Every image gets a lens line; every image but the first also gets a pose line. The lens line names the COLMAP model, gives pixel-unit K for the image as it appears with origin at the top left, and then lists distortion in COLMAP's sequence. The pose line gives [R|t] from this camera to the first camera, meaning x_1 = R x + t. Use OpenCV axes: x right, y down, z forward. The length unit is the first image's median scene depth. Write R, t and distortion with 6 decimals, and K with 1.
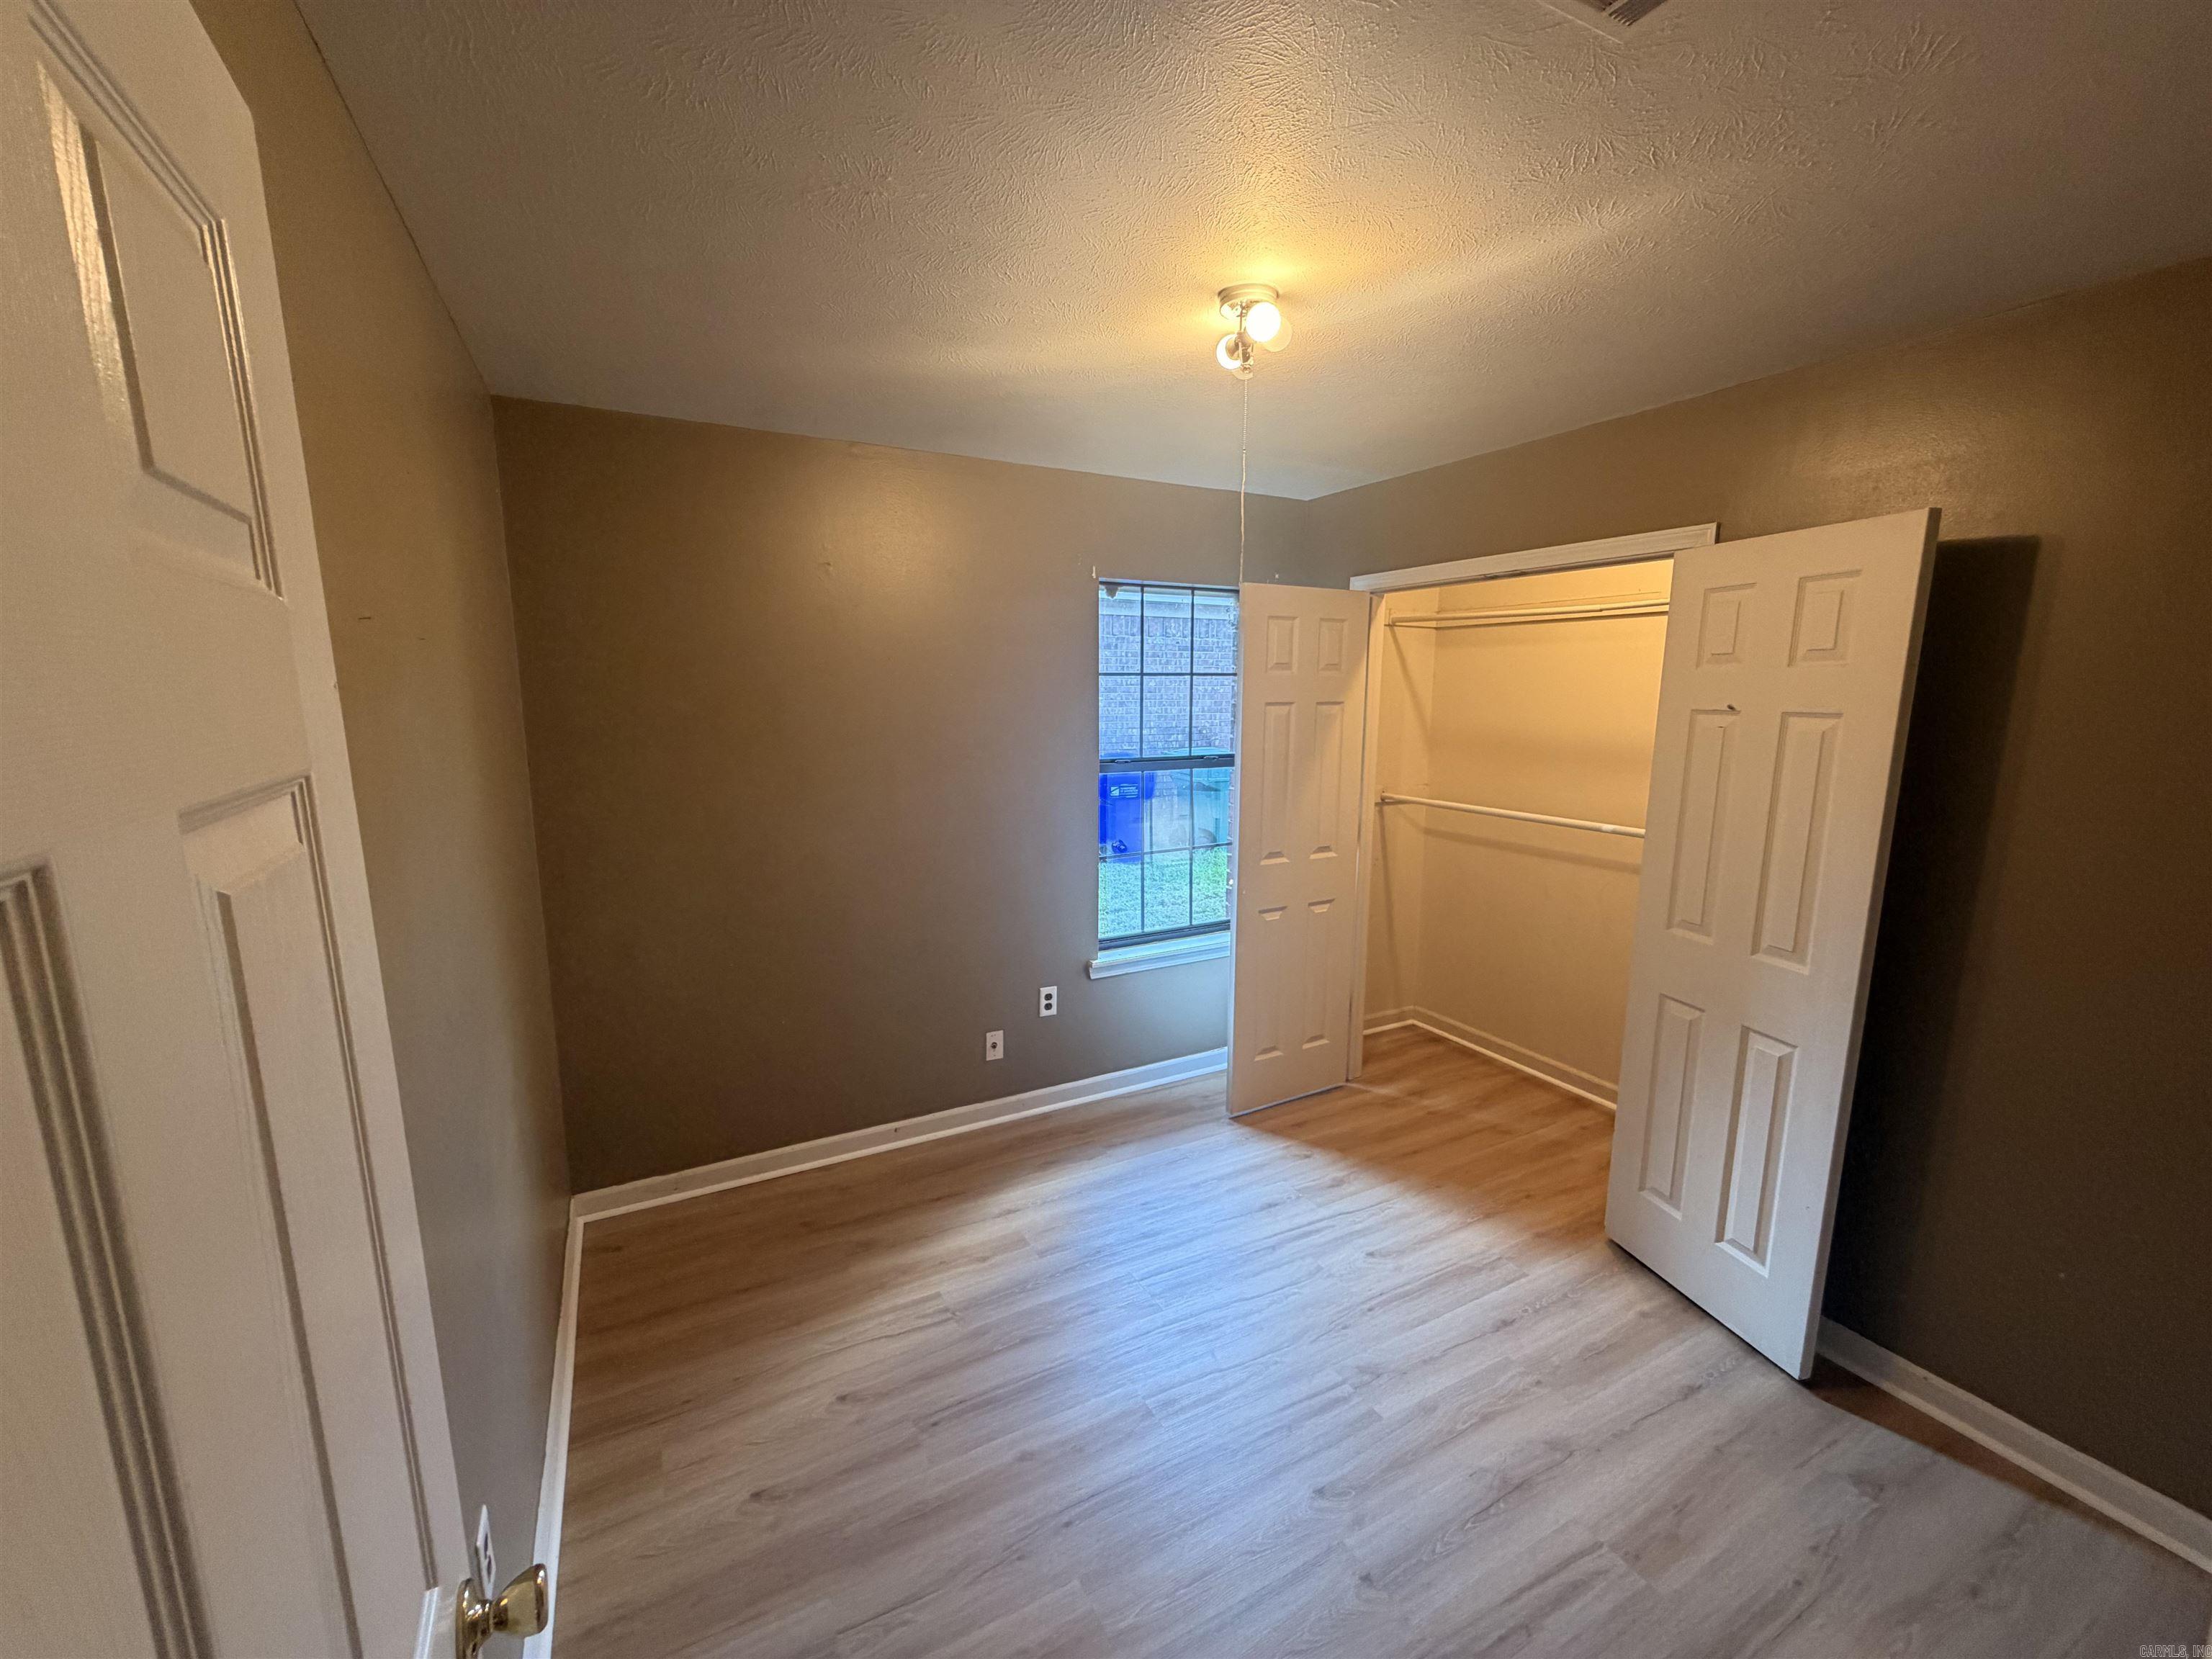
lens RADIAL K [[882.5, 0, 1100.8], [0, 882.5, 833.6], [0, 0, 1]] dist [0.006302, -0.000198]
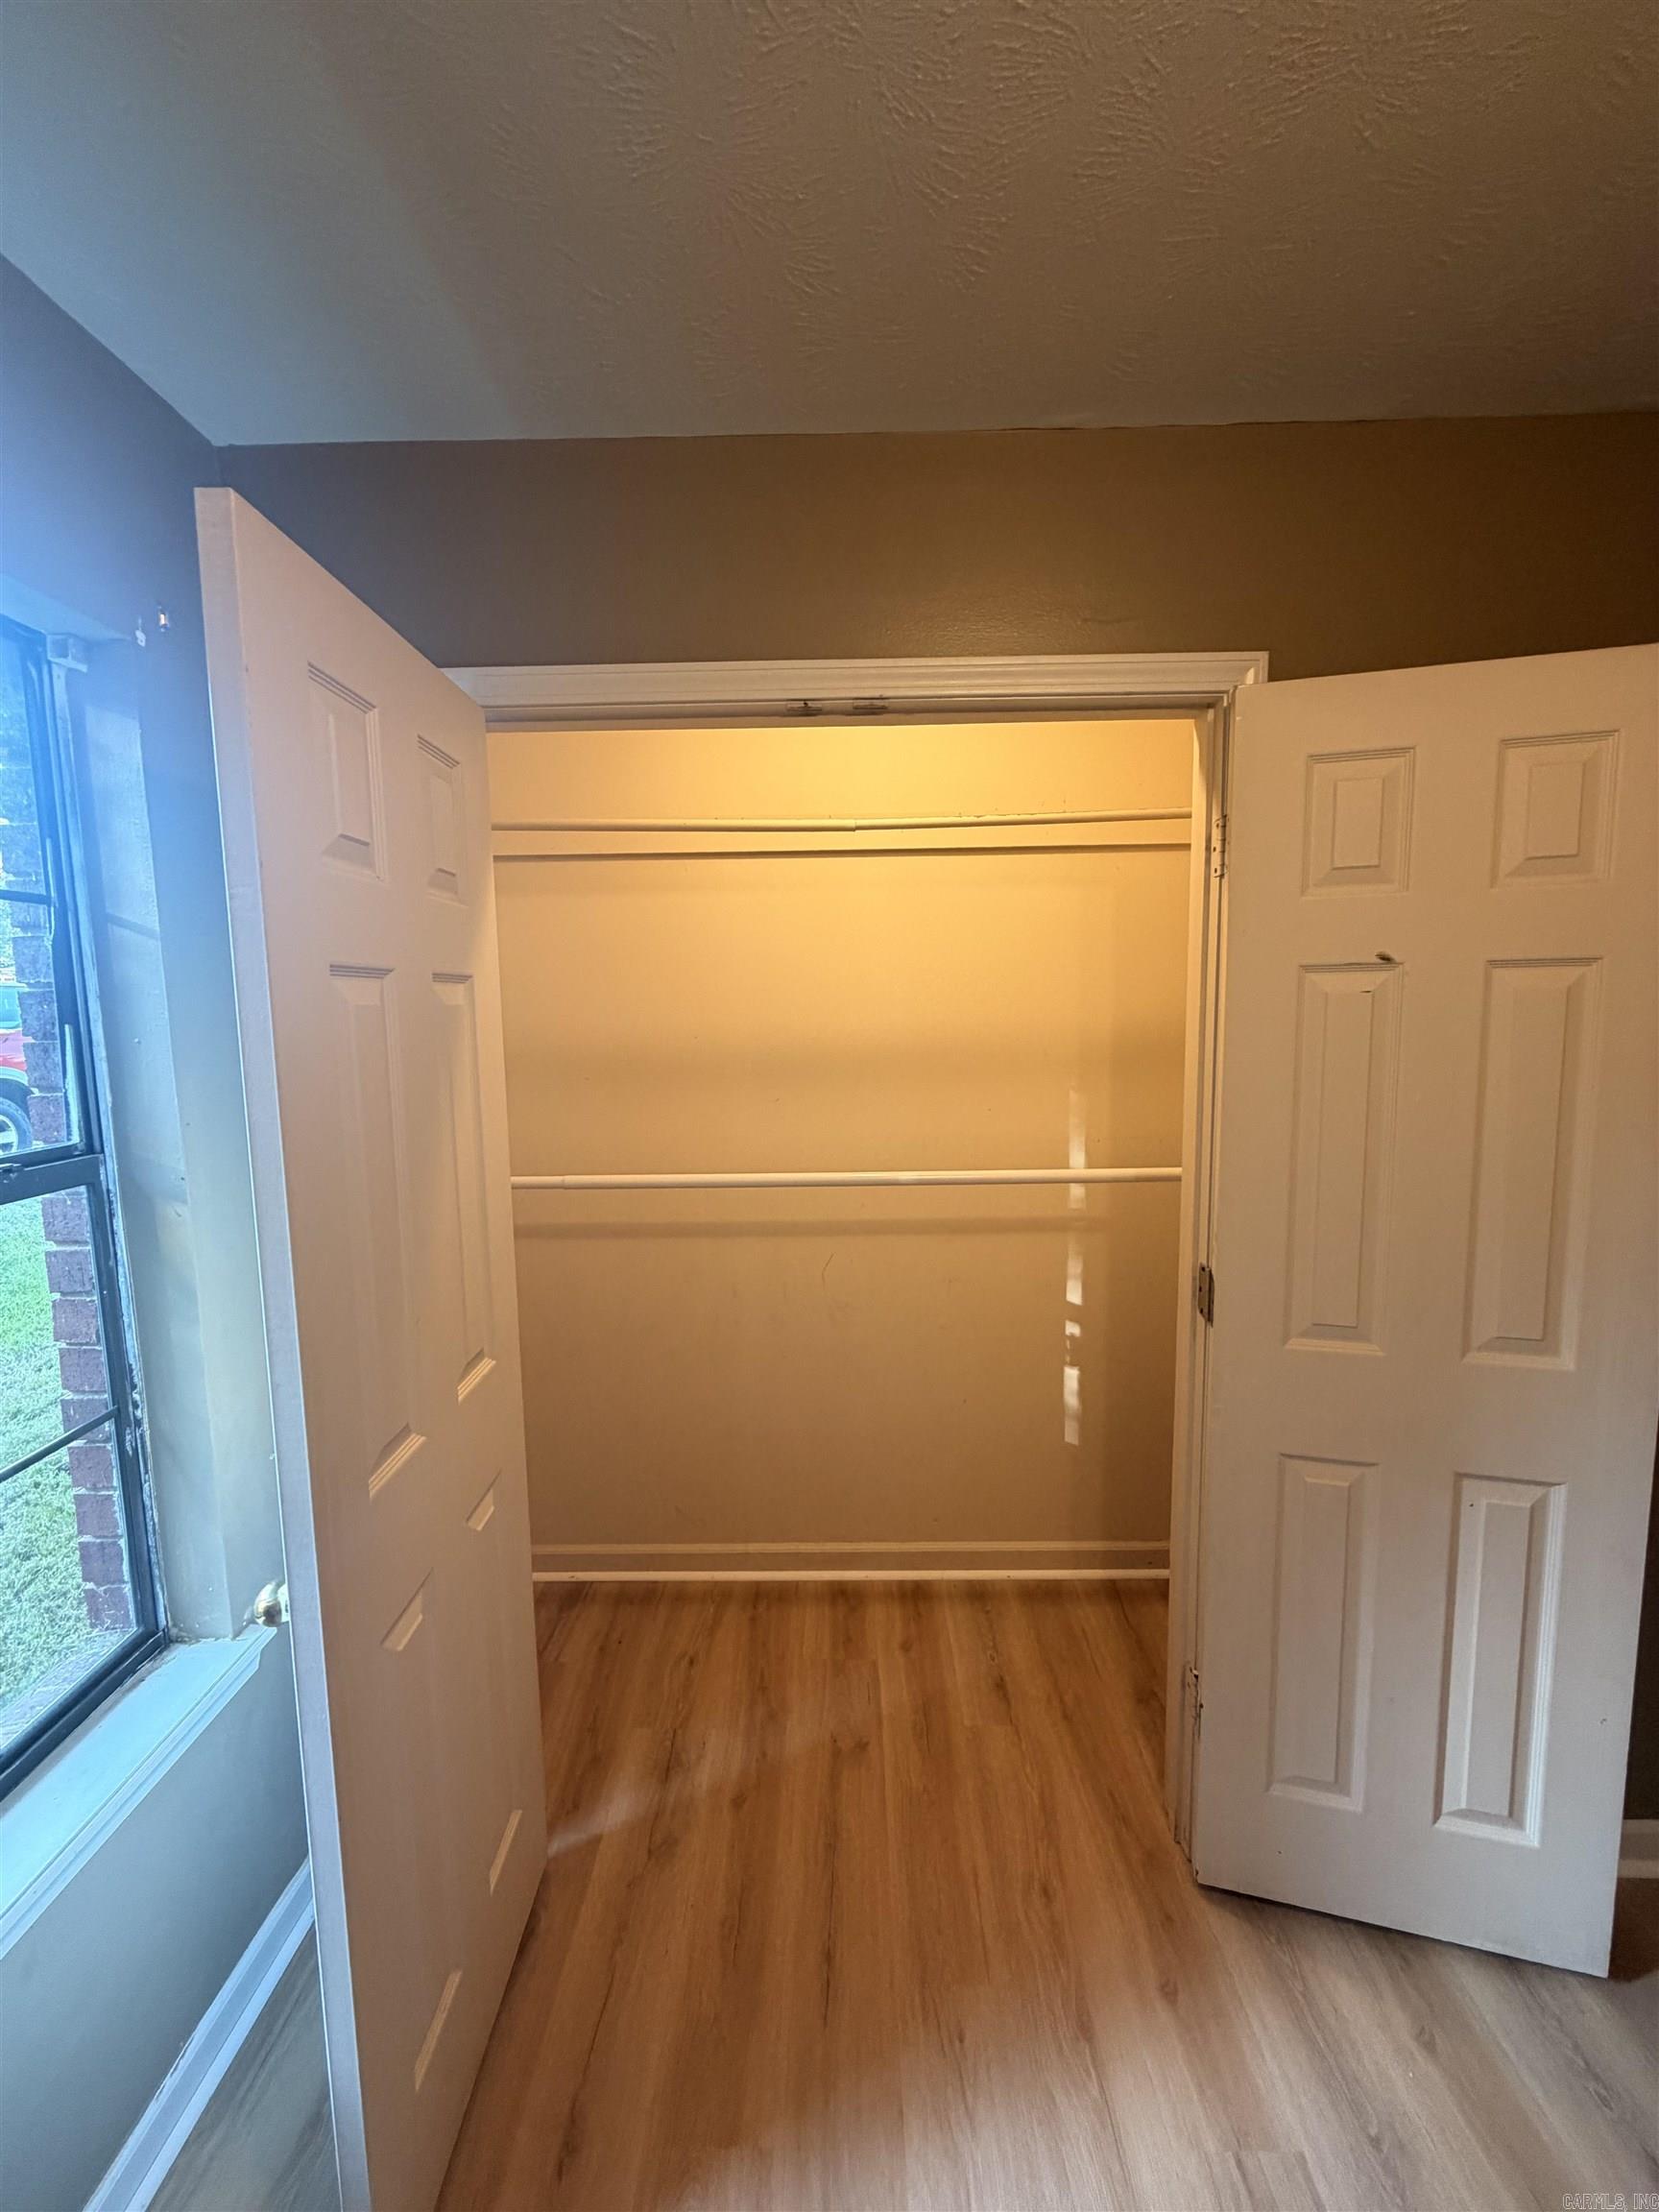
lens RADIAL K [[882.5, 0, 829.5], [0, 882.5, 1106.0], [0, 0, 1]] dist [0.006302, -0.000198]
pose [[0.478004, -0.107590, 0.871743, 0.008974], [0.158363, 0.986762, 0.034950, -0.110101], [-0.863964, 0.121346, 0.488715, 0.926363]]
